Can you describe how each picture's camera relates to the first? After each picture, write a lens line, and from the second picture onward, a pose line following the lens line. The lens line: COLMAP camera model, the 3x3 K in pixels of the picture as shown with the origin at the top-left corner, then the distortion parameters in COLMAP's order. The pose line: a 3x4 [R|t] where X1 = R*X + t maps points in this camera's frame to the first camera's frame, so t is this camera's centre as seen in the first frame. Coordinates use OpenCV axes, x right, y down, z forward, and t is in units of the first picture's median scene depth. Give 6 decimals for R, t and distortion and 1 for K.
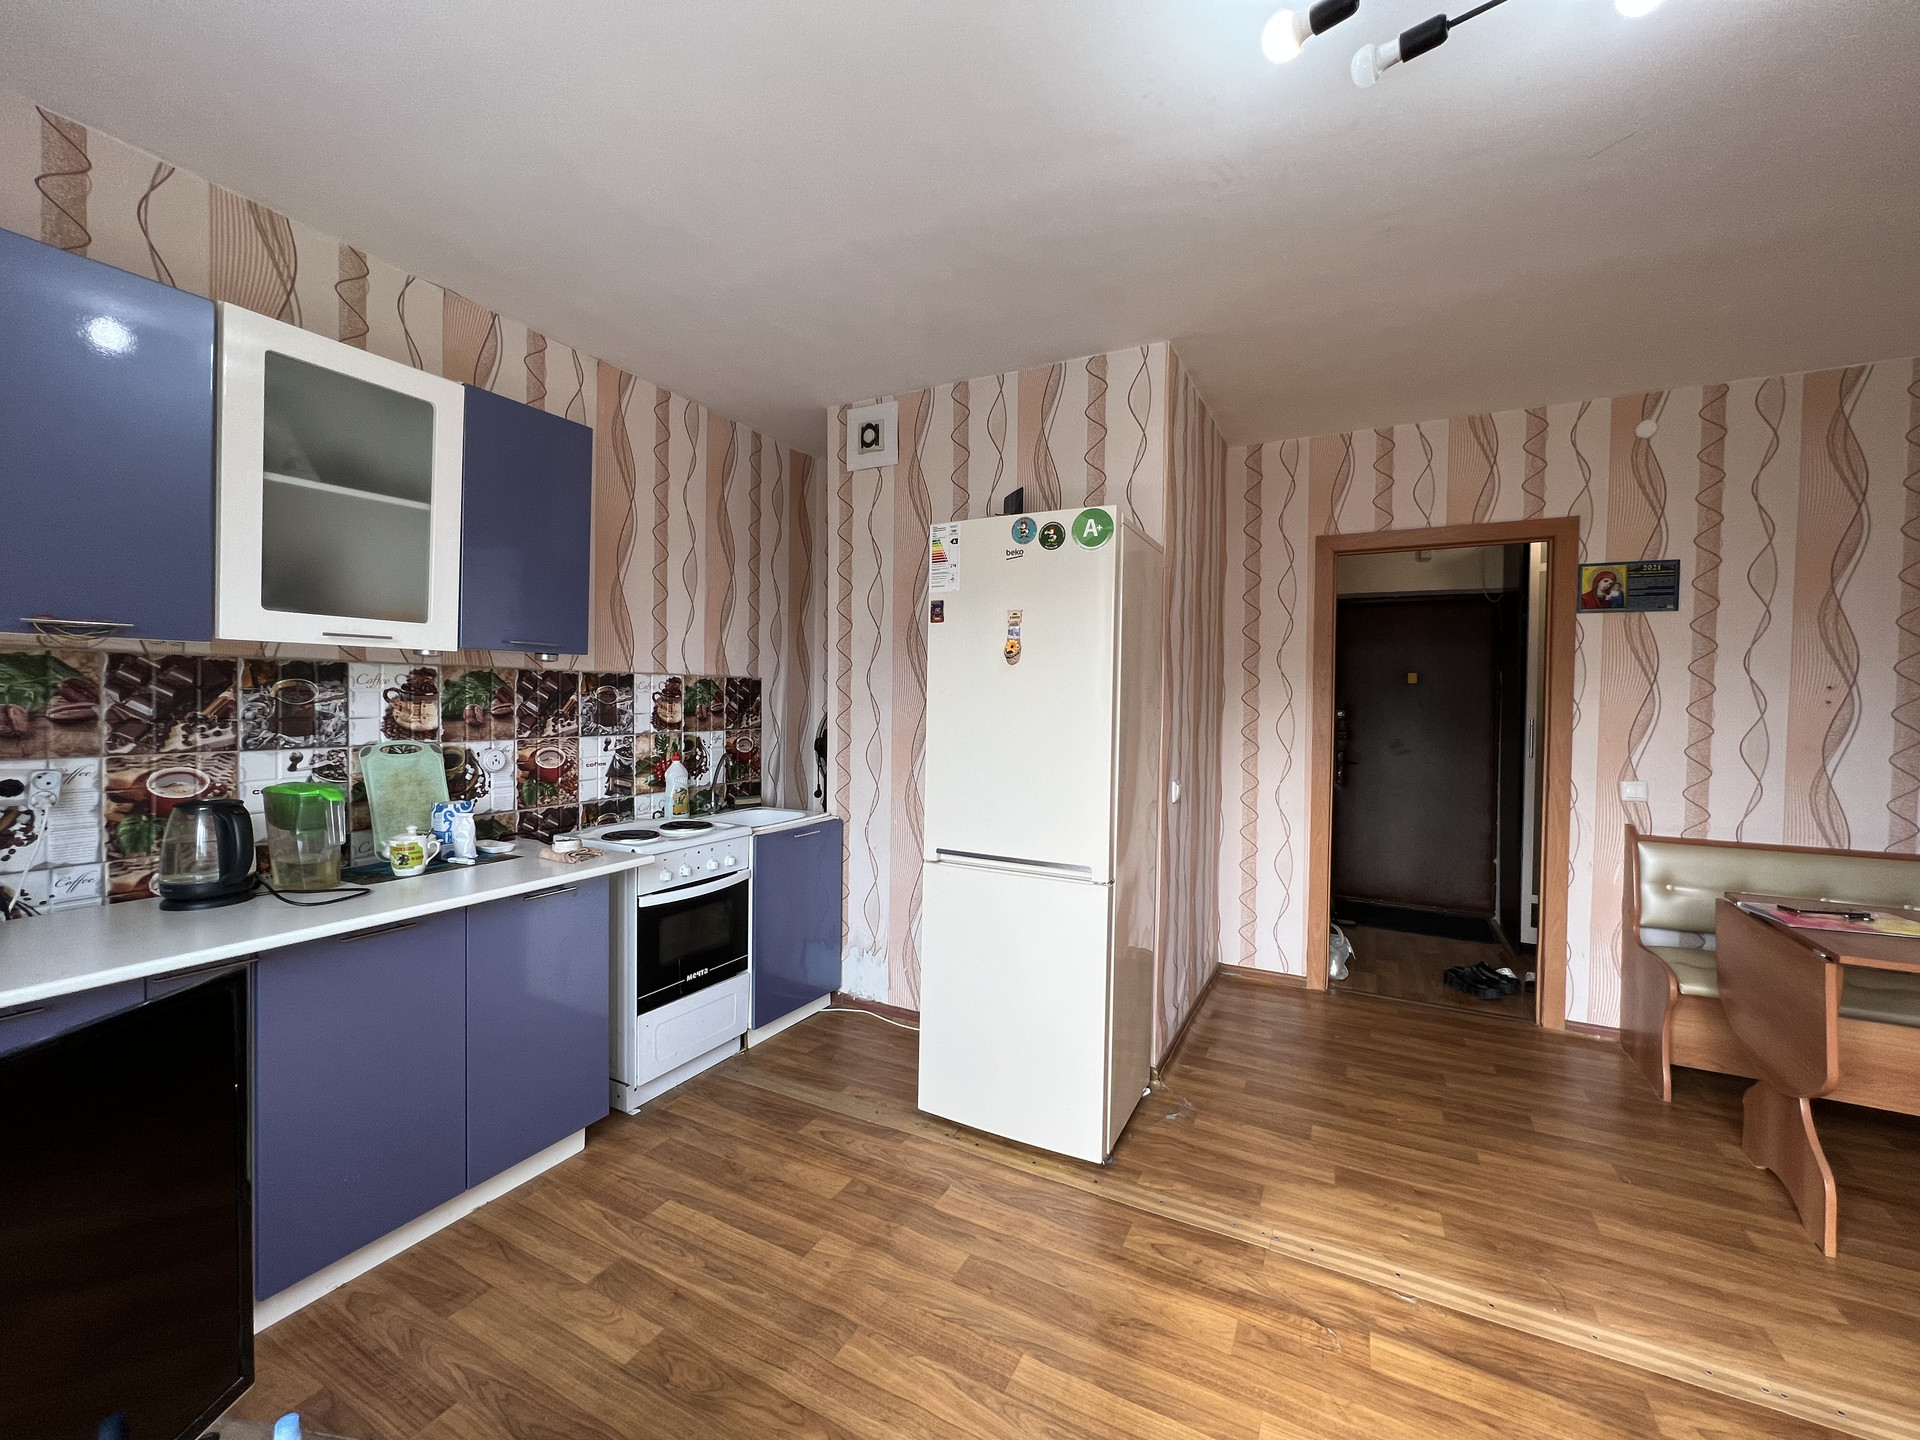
lens RADIAL K [[773.8, 0, 957.4], [0, 773.8, 714.2], [0, 0, 1]] dist [-0.003113, 0.001111]
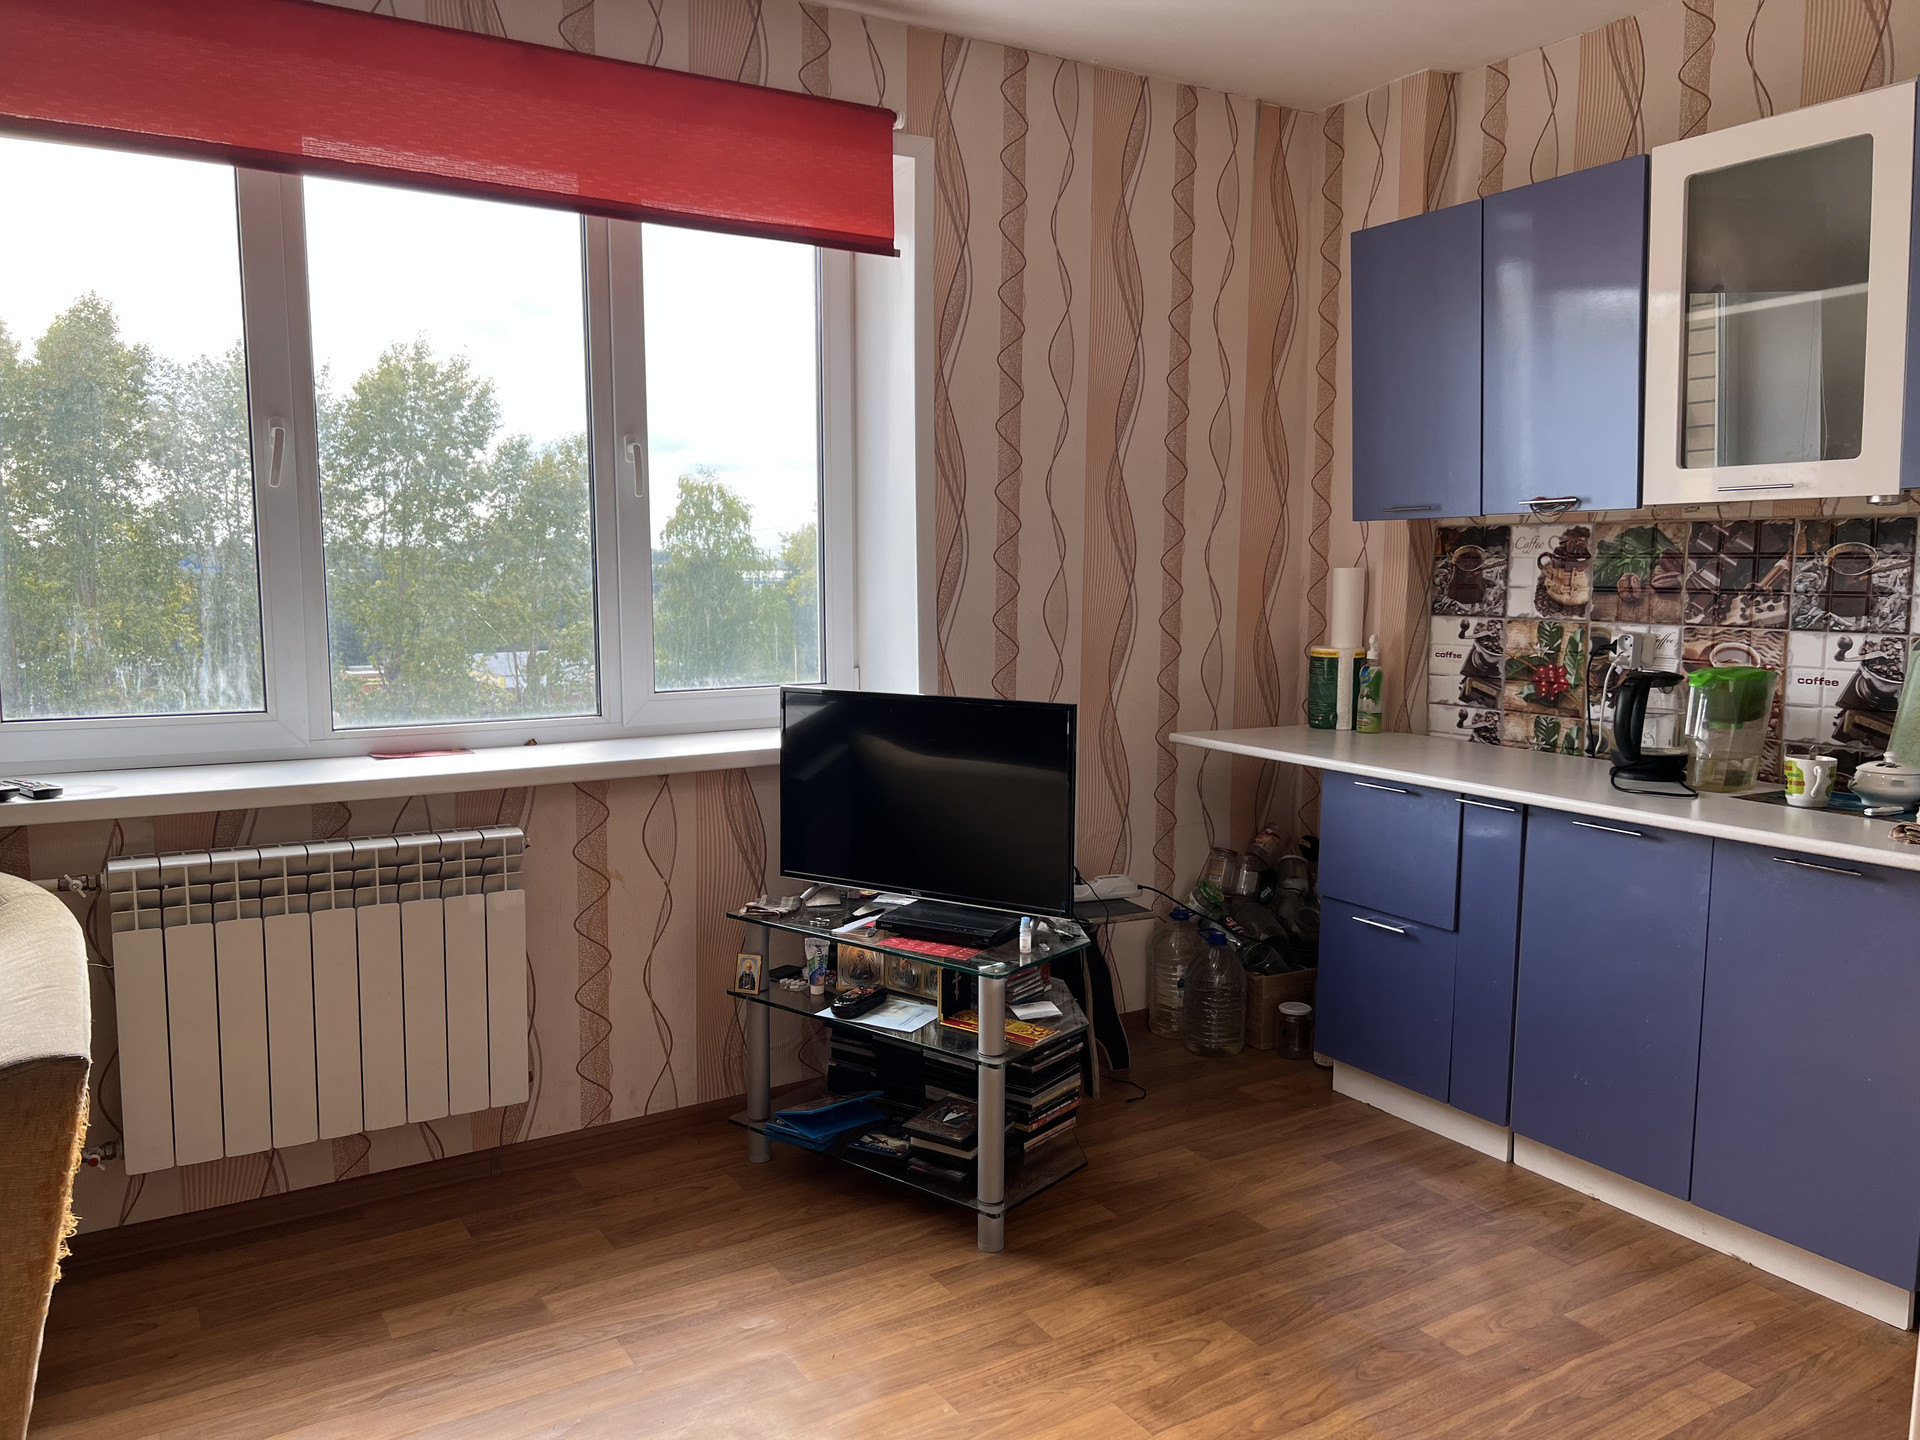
lens RADIAL K [[1442.6, 0, 966.5], [0, 1442.6, 732.3], [0, 0, 1]] dist [0.051300, -0.037175]
pose [[-0.507641, 0.089306, -0.856928, 0.706722], [-0.026171, 0.992556, 0.118944, -0.006293], [0.861171, 0.082808, -0.501525, 0.796649]]
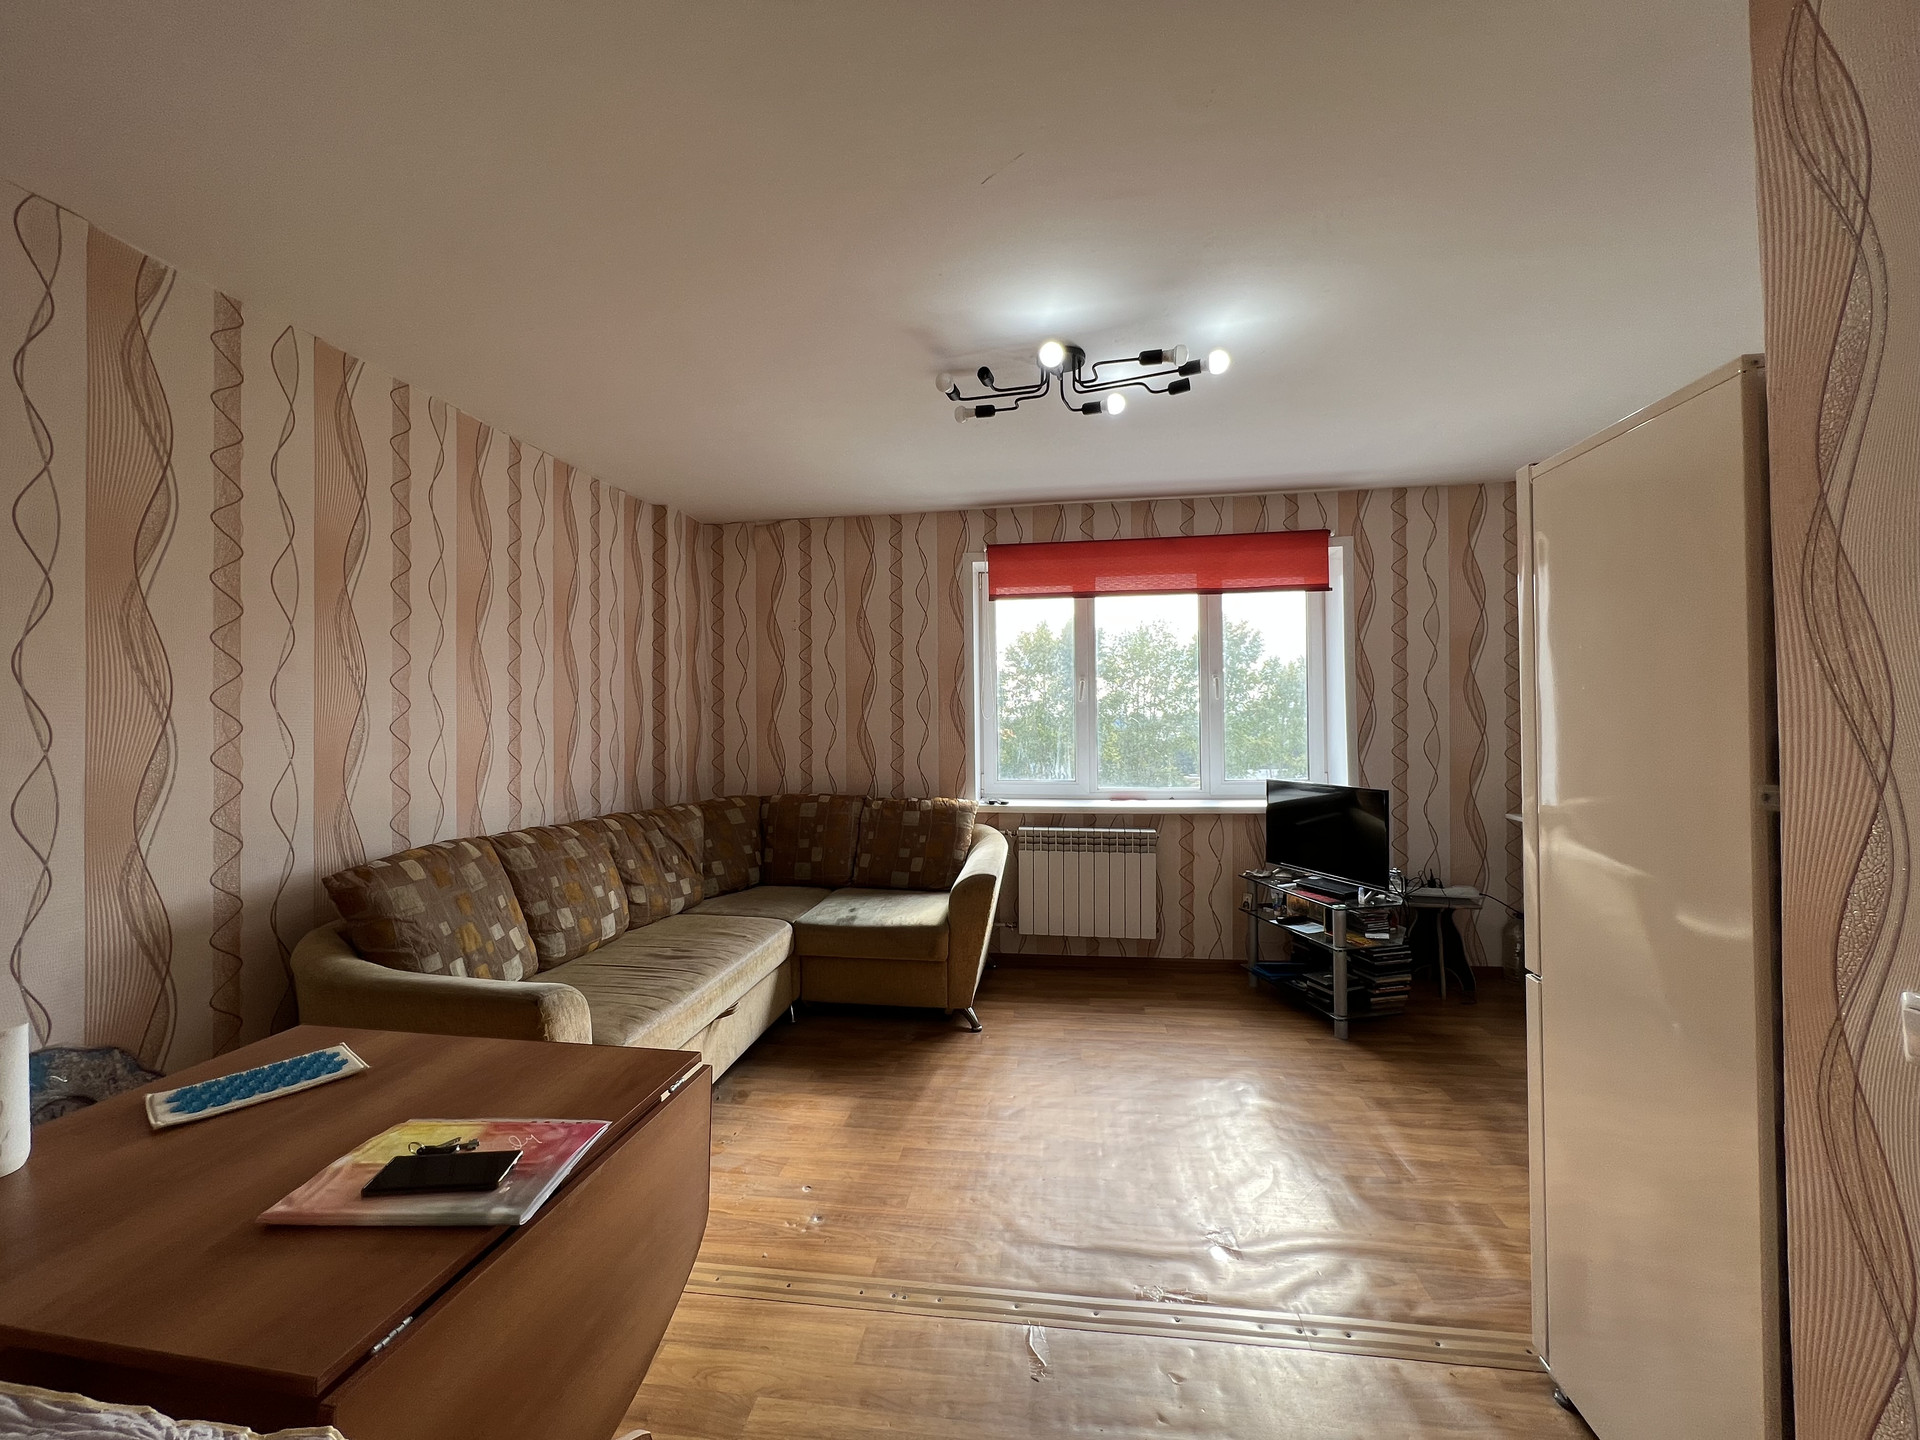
lens RADIAL K [[773.8, 0, 964.3], [0, 773.8, 715.1], [0, 0, 1]] dist [-0.003113, 0.001111]
pose [[-0.939424, -0.004724, -0.342724, 0.817491], [-0.007495, 0.999949, 0.006762, -0.026805], [0.342674, 0.008921, -0.939412, 1.275125]]
